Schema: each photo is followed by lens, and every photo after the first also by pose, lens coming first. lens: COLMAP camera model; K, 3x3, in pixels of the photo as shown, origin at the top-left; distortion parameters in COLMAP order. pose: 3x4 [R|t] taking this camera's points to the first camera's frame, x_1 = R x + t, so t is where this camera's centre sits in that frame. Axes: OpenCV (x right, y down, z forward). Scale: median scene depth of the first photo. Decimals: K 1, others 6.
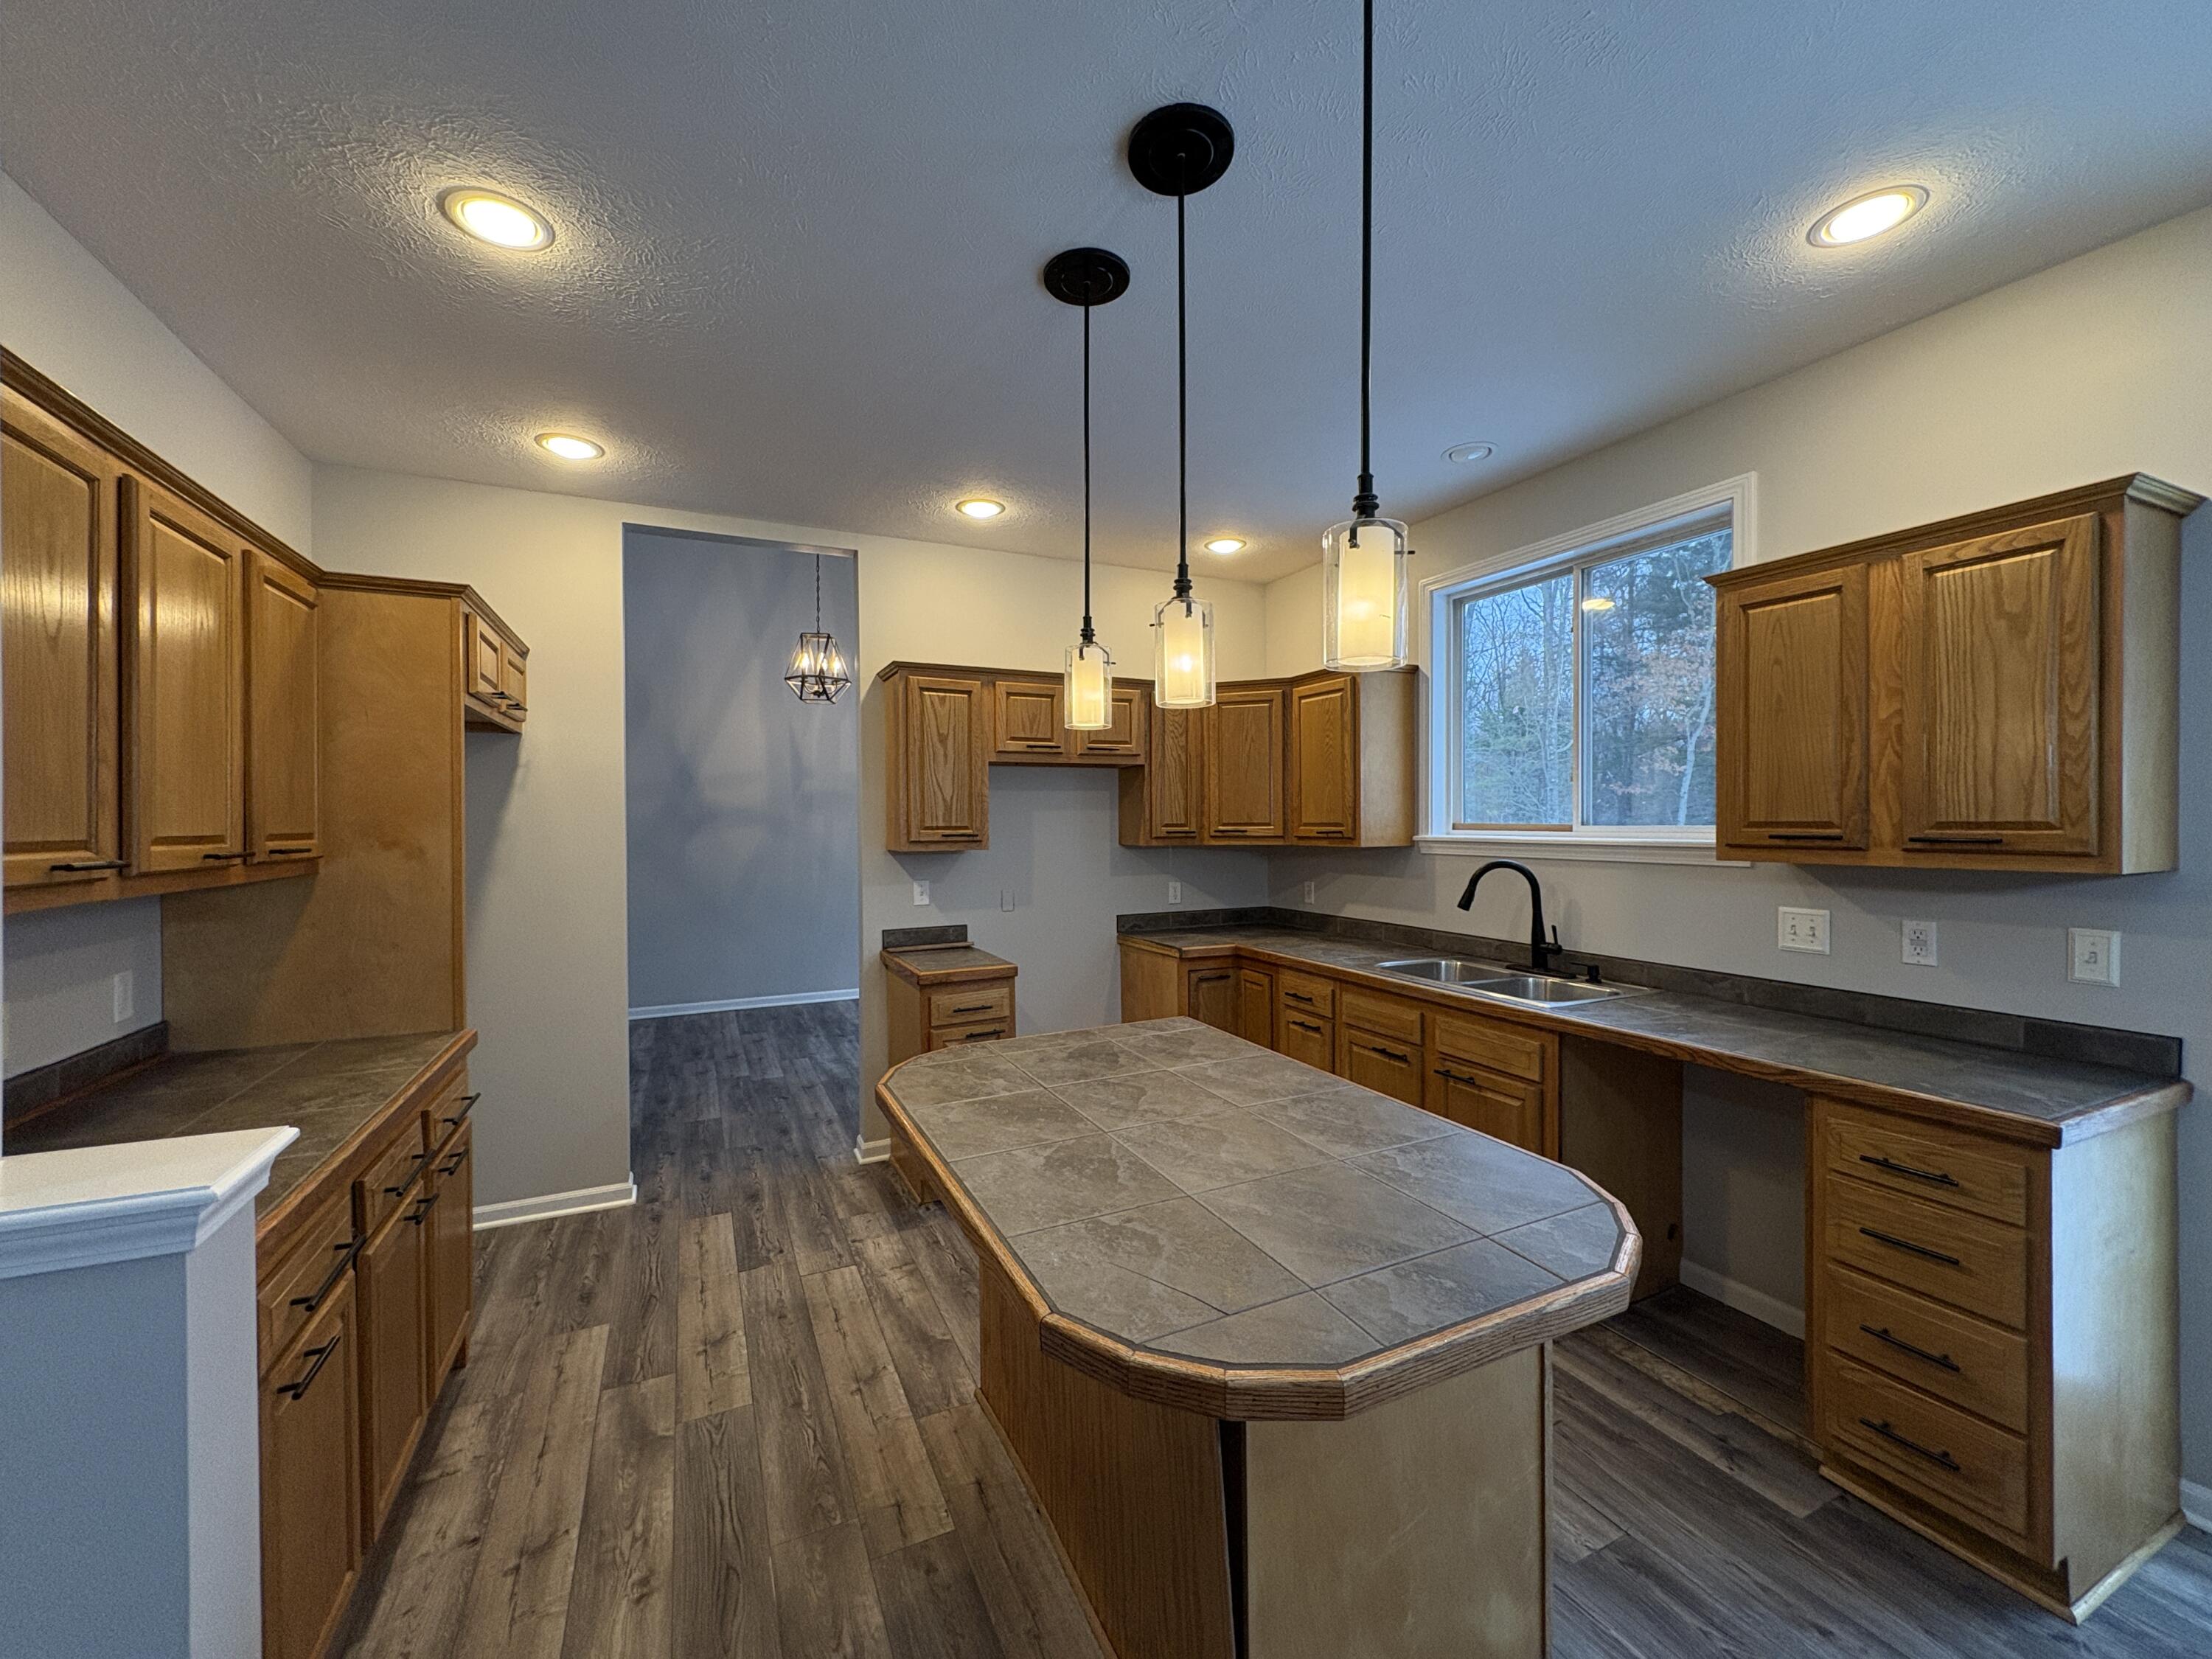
lens RADIAL K [[880.8, 0, 1106.2], [0, 880.8, 832.6], [0, 0, 1]] dist [0.000469, 0.000069]
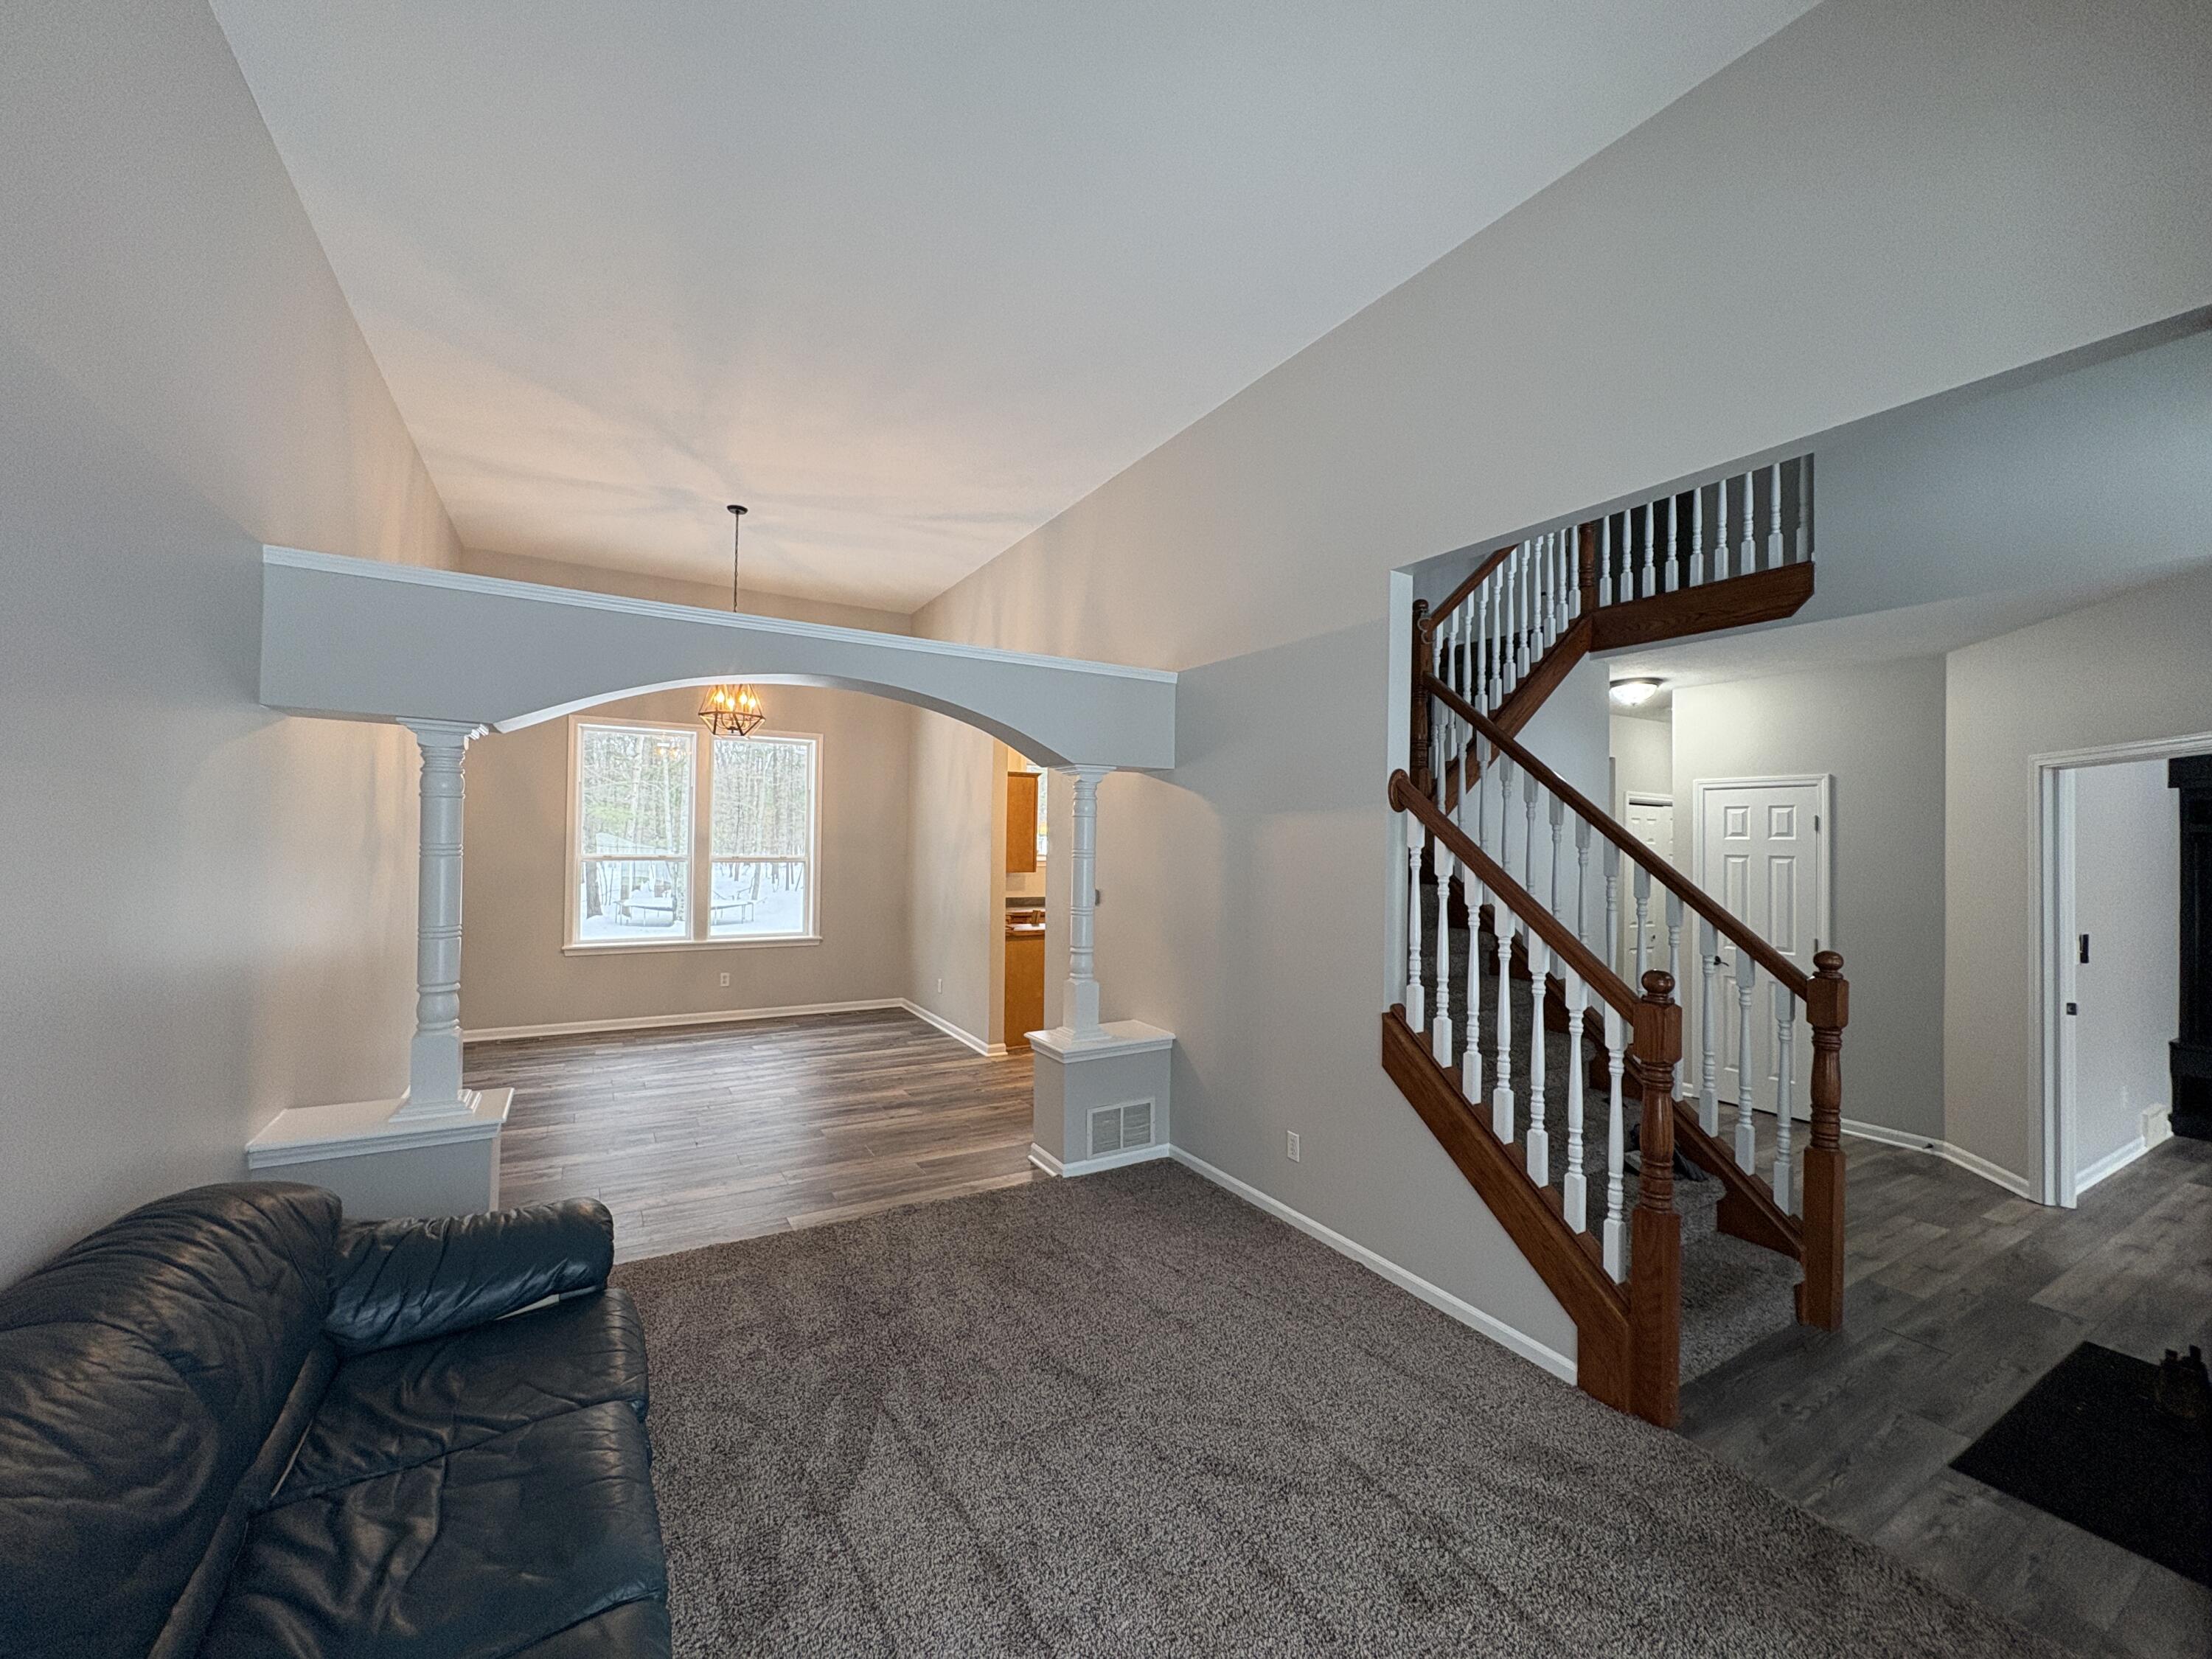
lens RADIAL K [[880.8, 0, 1104.9], [0, 880.8, 830.3], [0, 0, 1]] dist [0.000469, 0.000069]
pose [[-0.085168, 0.011326, 0.996302, -2.224902], [-0.008025, 0.999895, -0.012053, -0.052762], [-0.996334, -0.009021, -0.085069, 1.048092]]
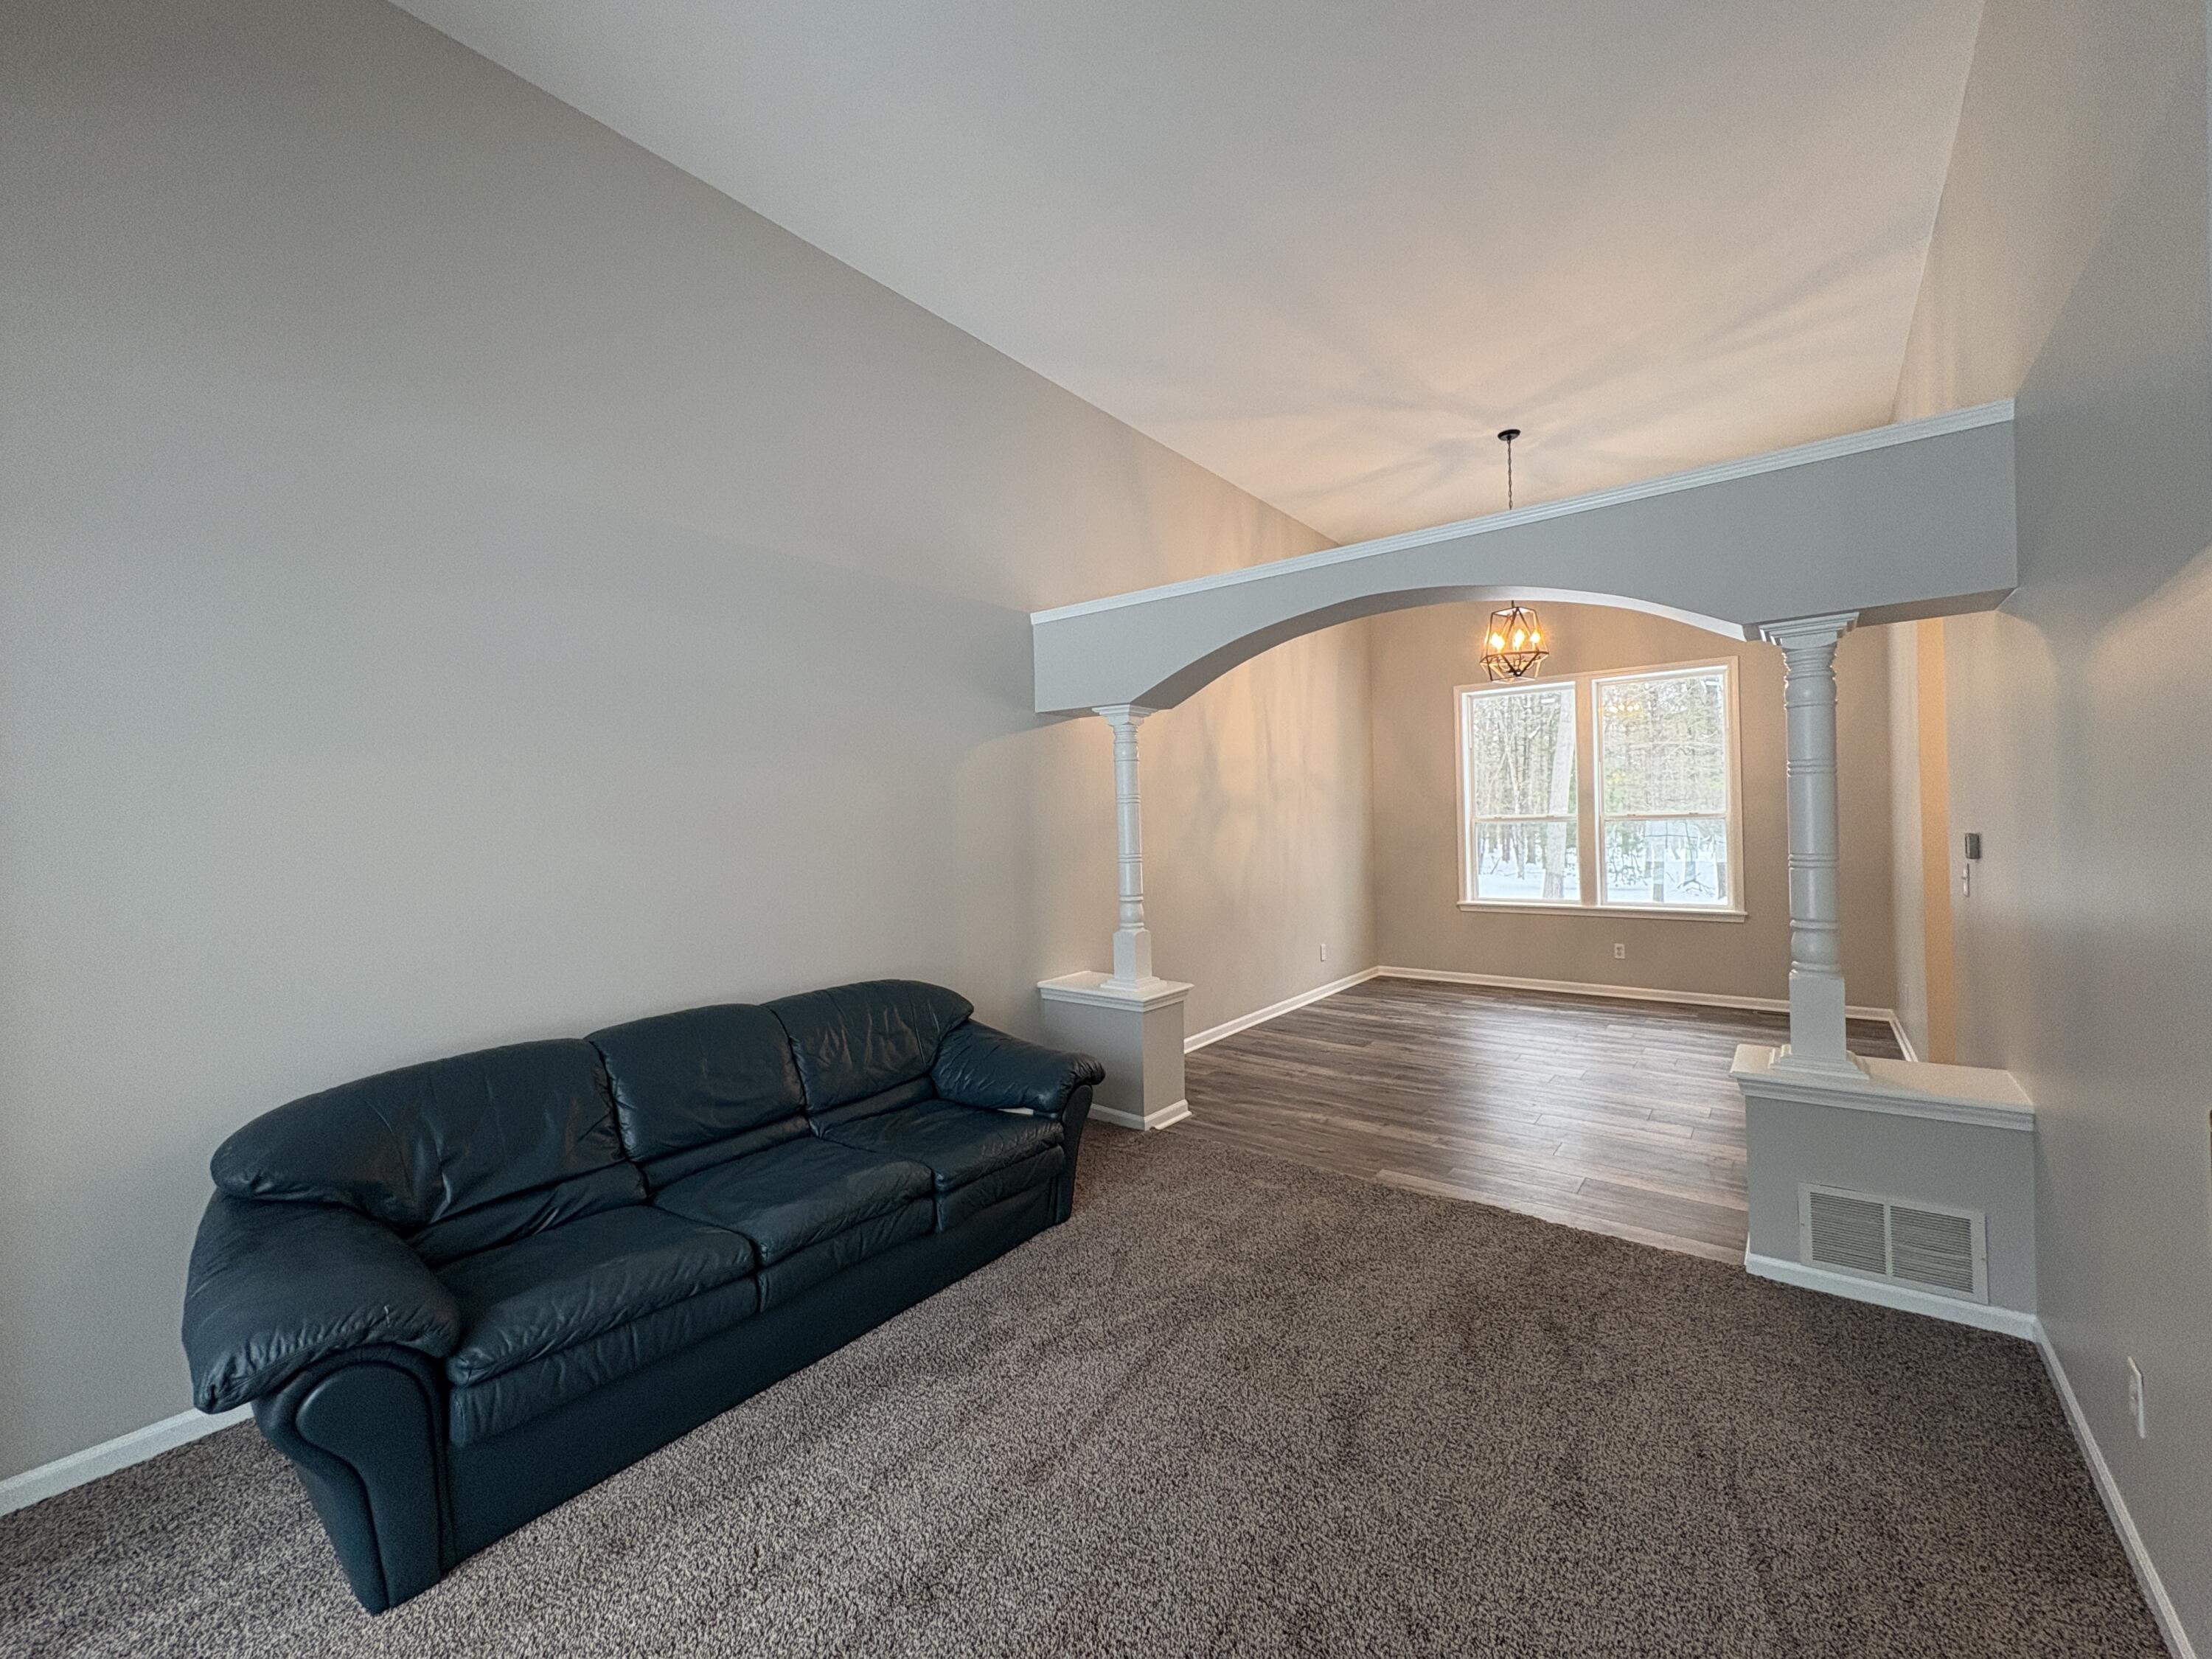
lens RADIAL K [[880.8, 0, 1102.2], [0, 880.8, 823.9], [0, 0, 1]] dist [0.000469, 0.000069]
pose [[0.896894, -0.016594, 0.441934, -1.853992], [0.024399, 0.999630, -0.011982, 0.011687], [-0.441572, 0.021530, 0.896967, 0.545935]]
